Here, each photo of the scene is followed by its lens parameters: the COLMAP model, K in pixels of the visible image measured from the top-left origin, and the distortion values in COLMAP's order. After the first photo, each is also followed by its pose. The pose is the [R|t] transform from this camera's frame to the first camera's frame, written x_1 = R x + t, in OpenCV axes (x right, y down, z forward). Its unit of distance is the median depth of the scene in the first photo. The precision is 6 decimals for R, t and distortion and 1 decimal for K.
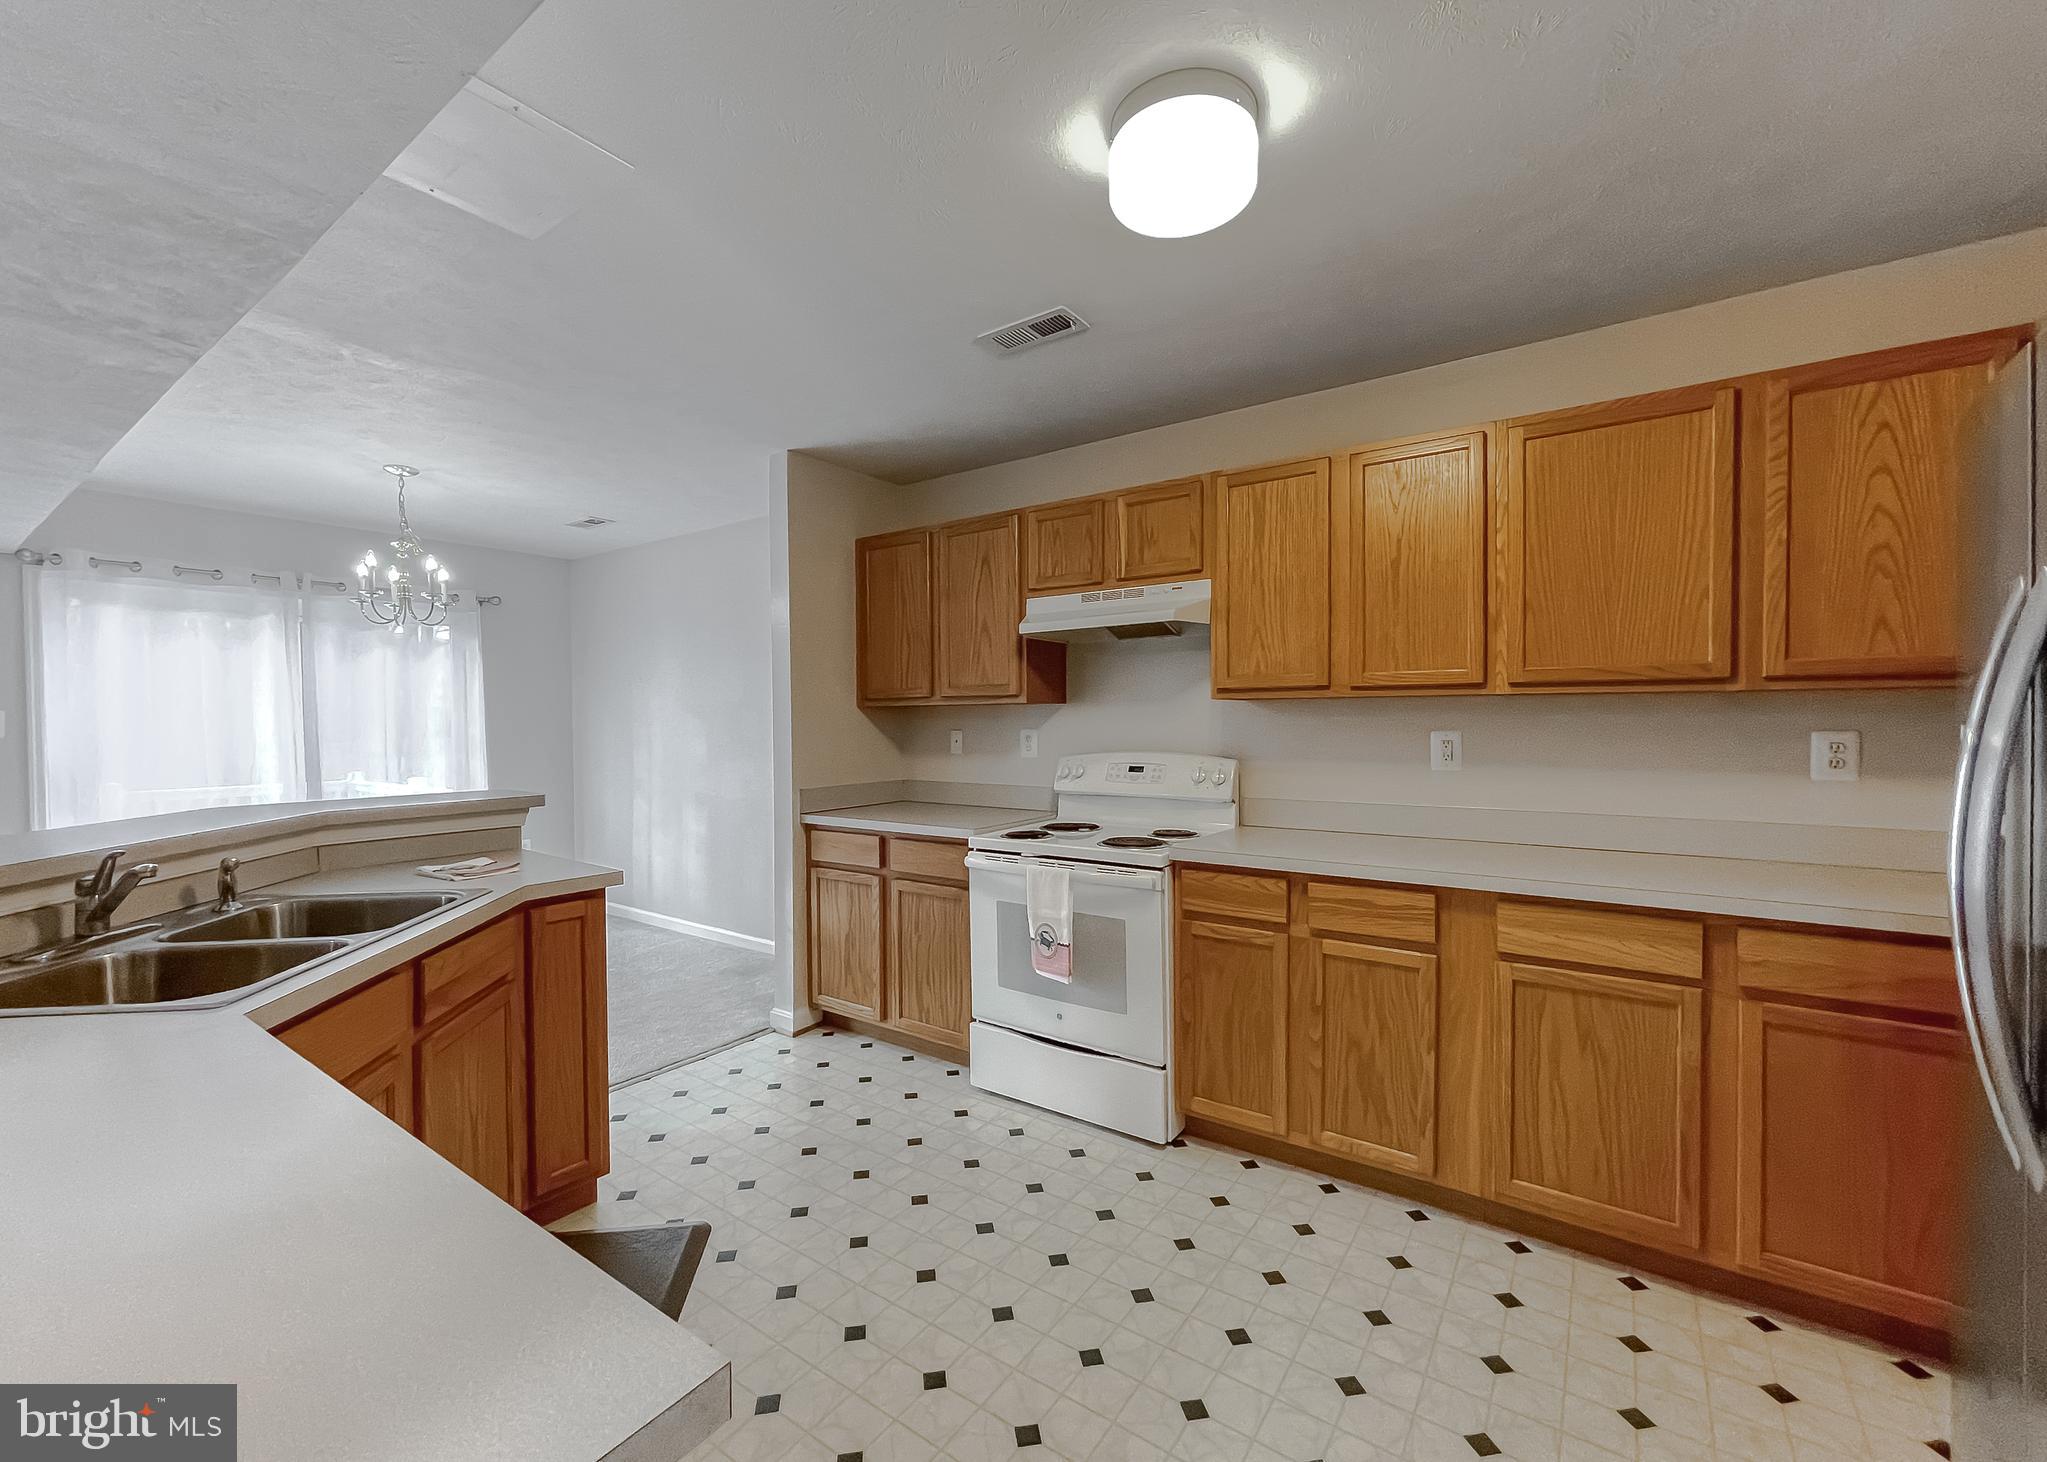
lens RADIAL K [[839.7, 0, 1017.6], [0, 839.7, 739.7], [0, 0, 1]] dist [-0.000460, -0.000042]
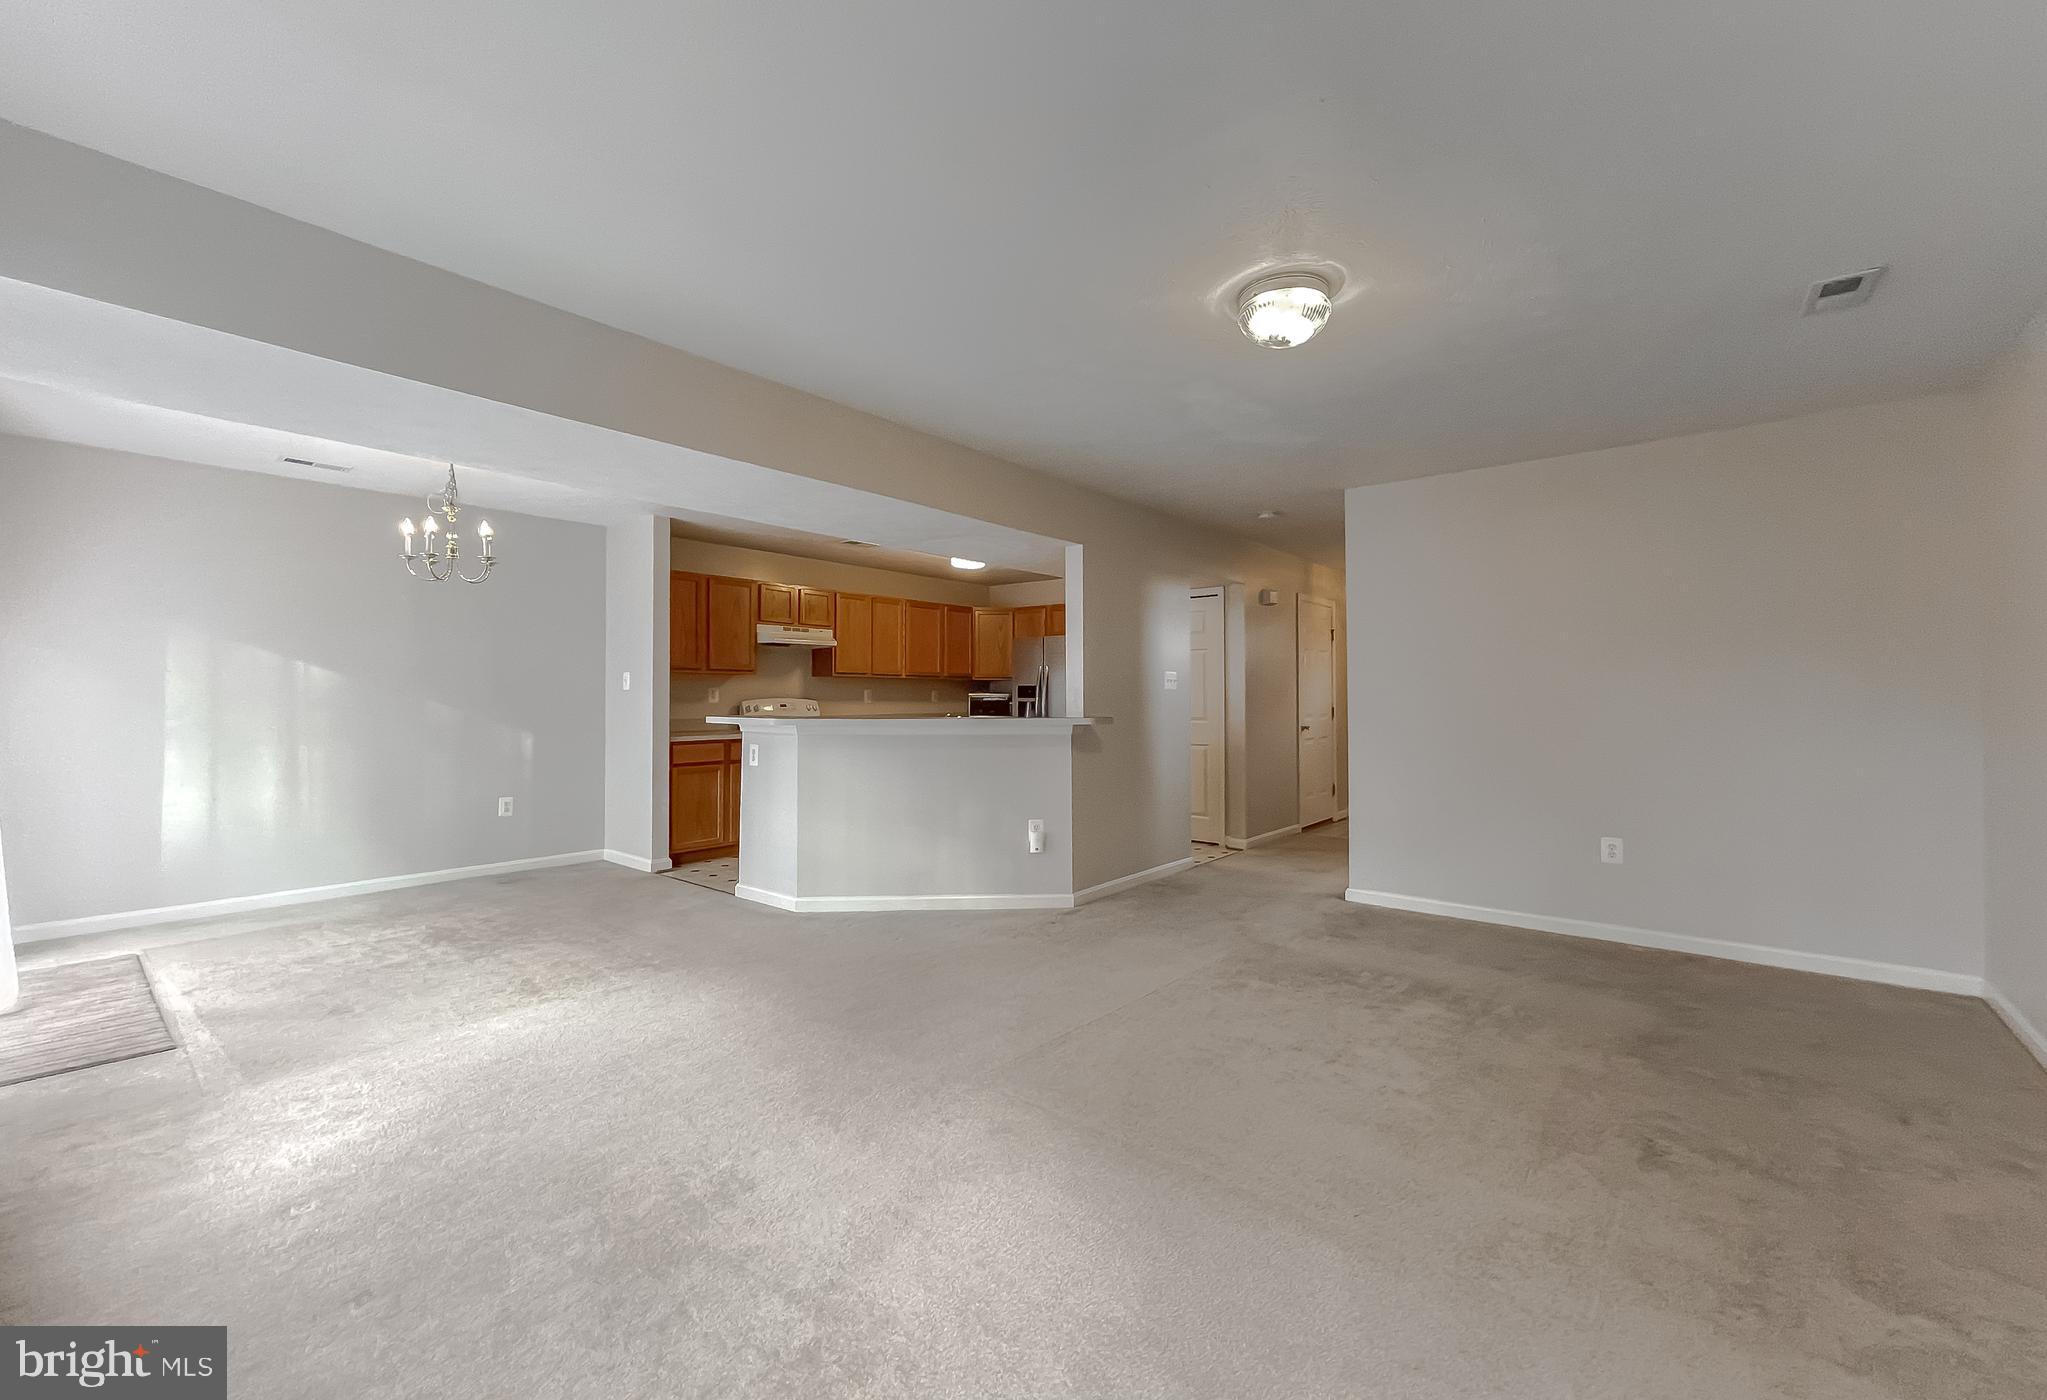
lens RADIAL K [[843.4, 0, 1026.1], [0, 843.4, 675.6], [0, 0, 1]] dist [-0.000512, 0.000026]
pose [[0.063189, 0.028979, 0.997581, -2.051489], [0.020895, 0.999321, -0.030353, 0.036785], [-0.997783, 0.022763, 0.062540, 0.205202]]
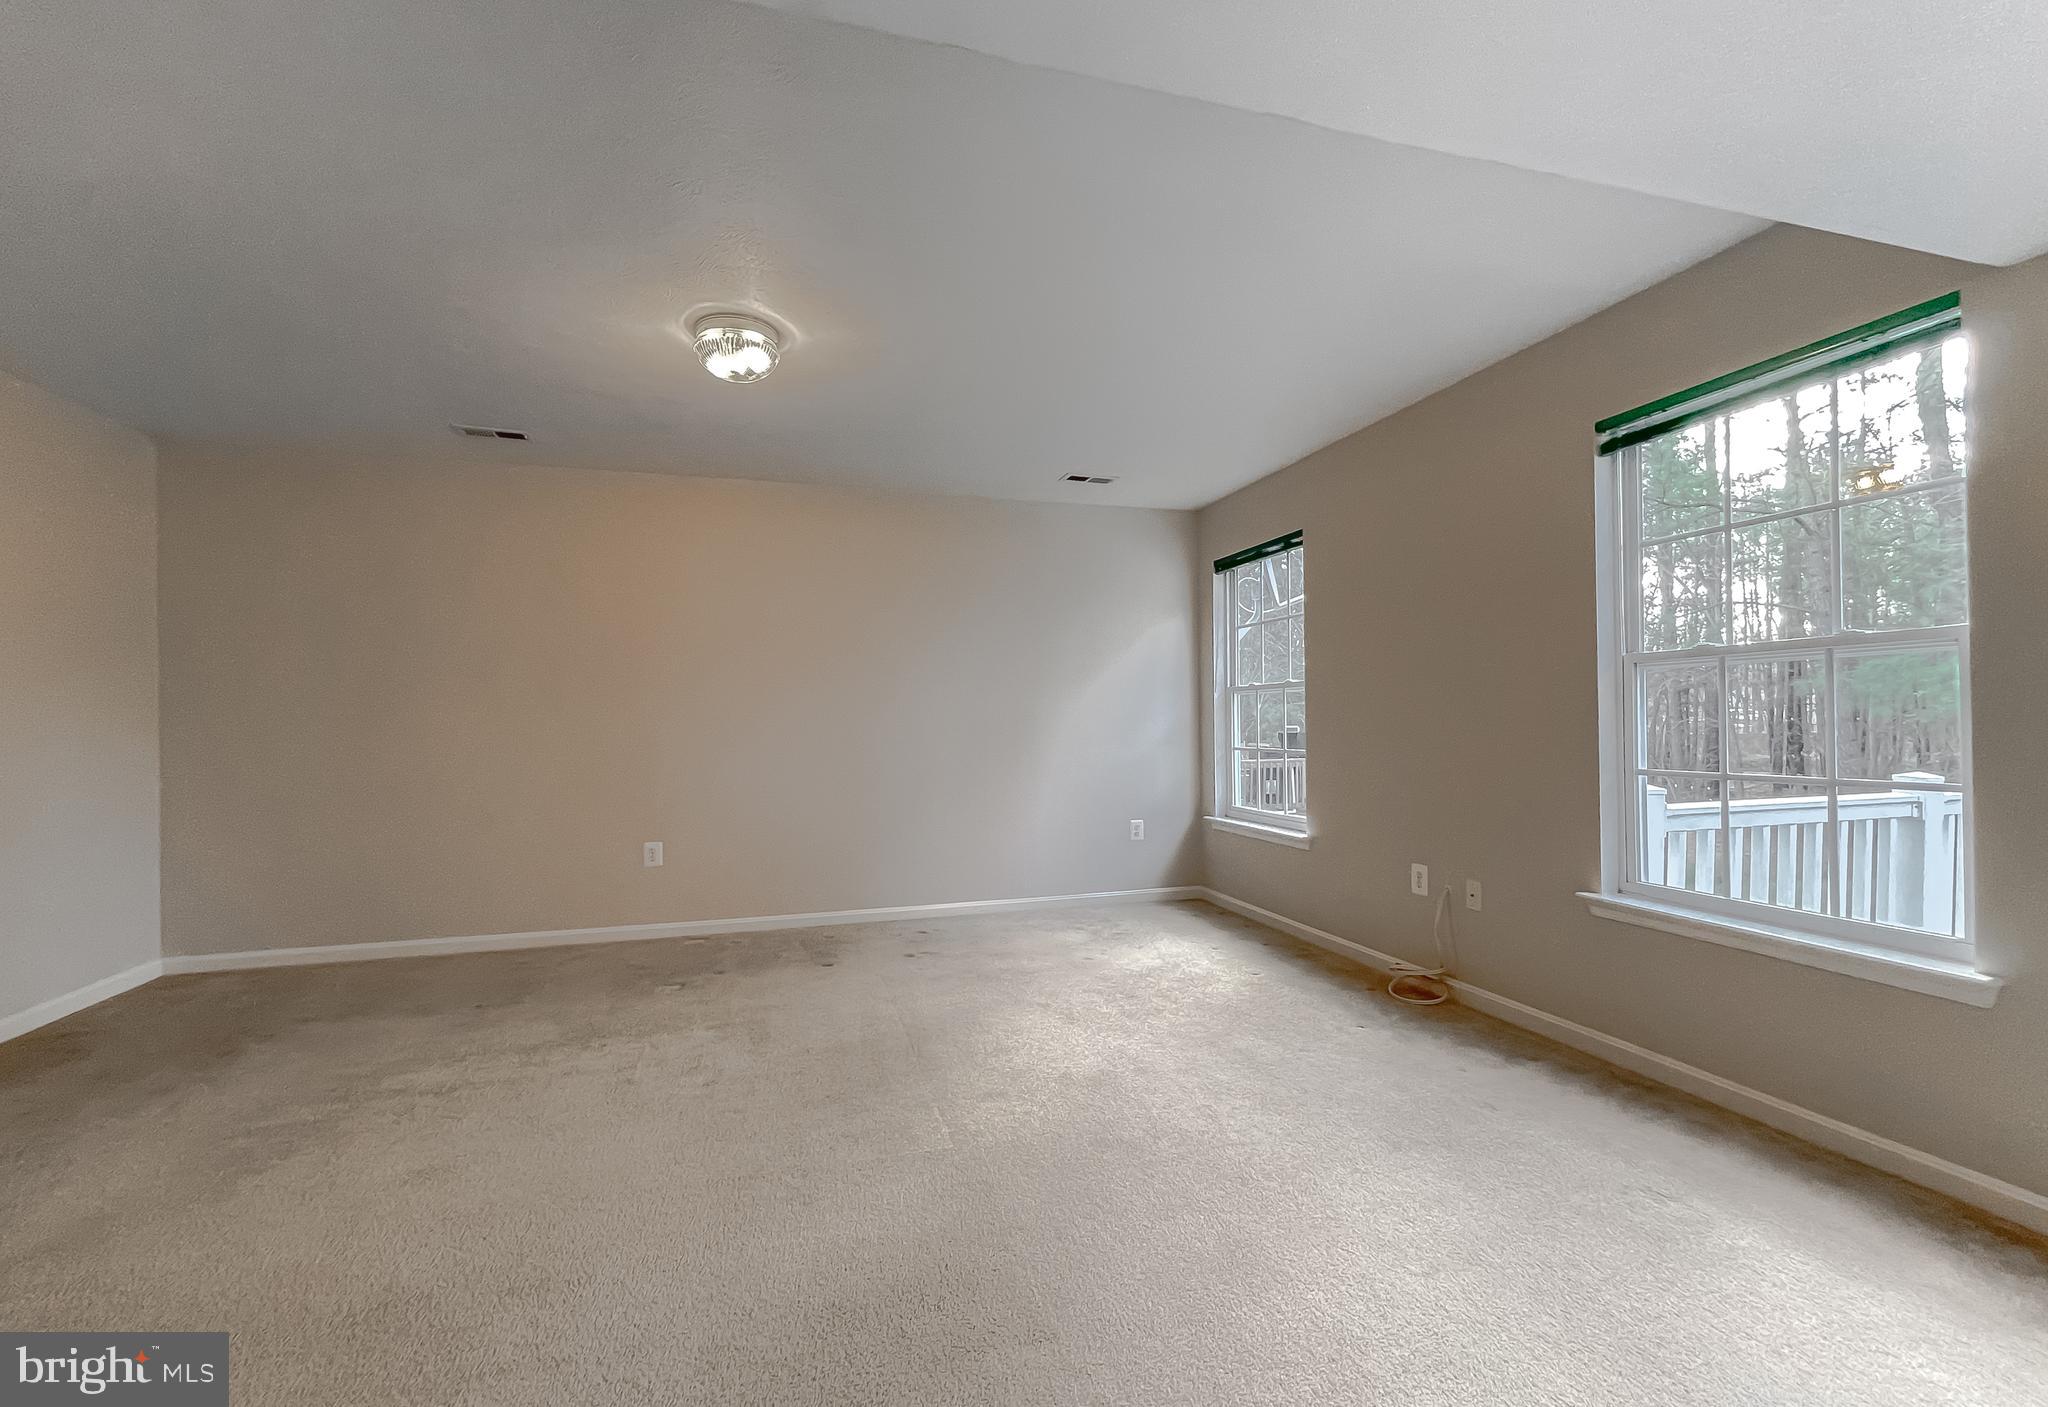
lens RADIAL K [[857.0, 0, 1017.8], [0, 857.0, 713.6], [0, 0, 1]] dist [-0.003681, -0.000203]
pose [[-0.613375, 0.003028, -0.789786, -0.712069], [-0.004802, 0.999960, 0.007563, 0.044385], [0.789777, 0.008431, -0.613336, 0.780856]]
